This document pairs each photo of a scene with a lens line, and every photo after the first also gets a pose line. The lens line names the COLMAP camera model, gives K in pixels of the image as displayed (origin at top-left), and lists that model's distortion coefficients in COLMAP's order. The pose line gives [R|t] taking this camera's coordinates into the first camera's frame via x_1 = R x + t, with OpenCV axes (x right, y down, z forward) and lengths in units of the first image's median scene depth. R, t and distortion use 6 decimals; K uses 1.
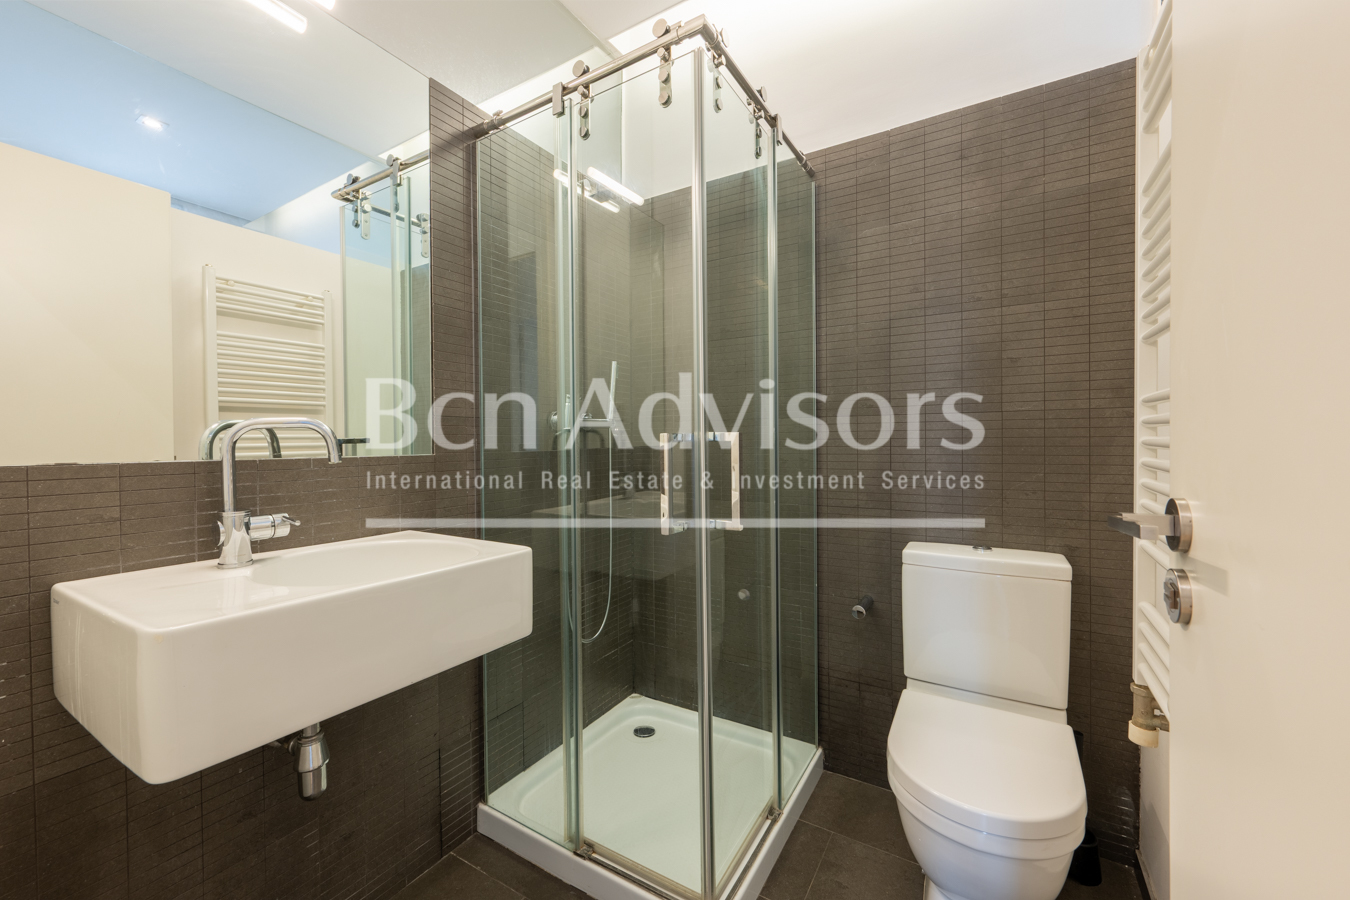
lens RADIAL K [[528.3, 0, 674.6], [0, 528.3, 447.2], [0, 0, 1]] dist [-0.000449, 0.000027]
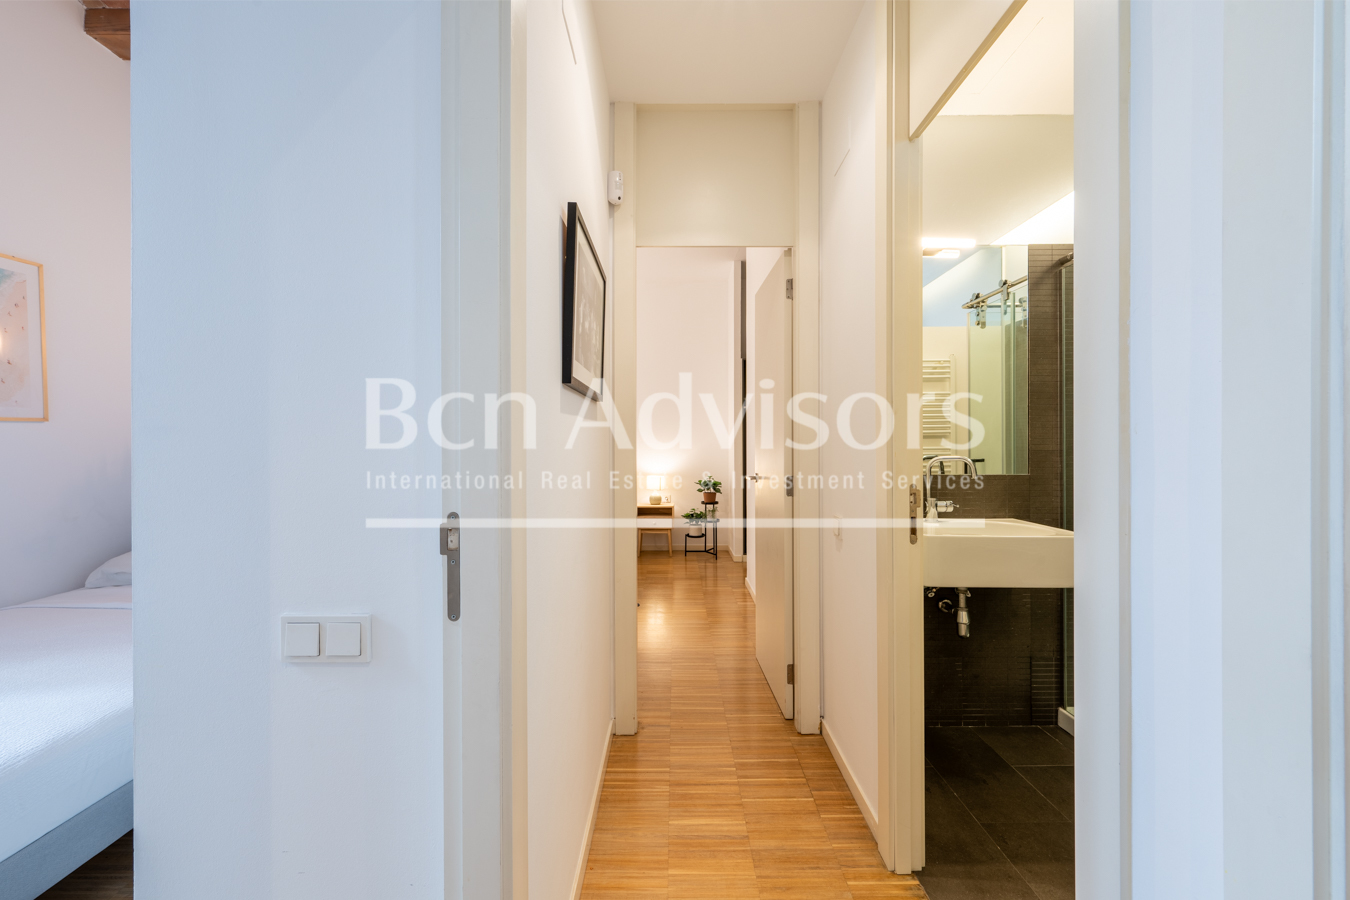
lens RADIAL K [[528.3, 0, 674.6], [0, 528.3, 447.2], [0, 0, 1]] dist [-0.000449, 0.000027]
pose [[0.513804, 0.005916, -0.857887, 0.352985], [-0.009585, 0.999953, 0.001155, -0.057646], [0.857854, 0.007630, 0.513837, -0.719840]]
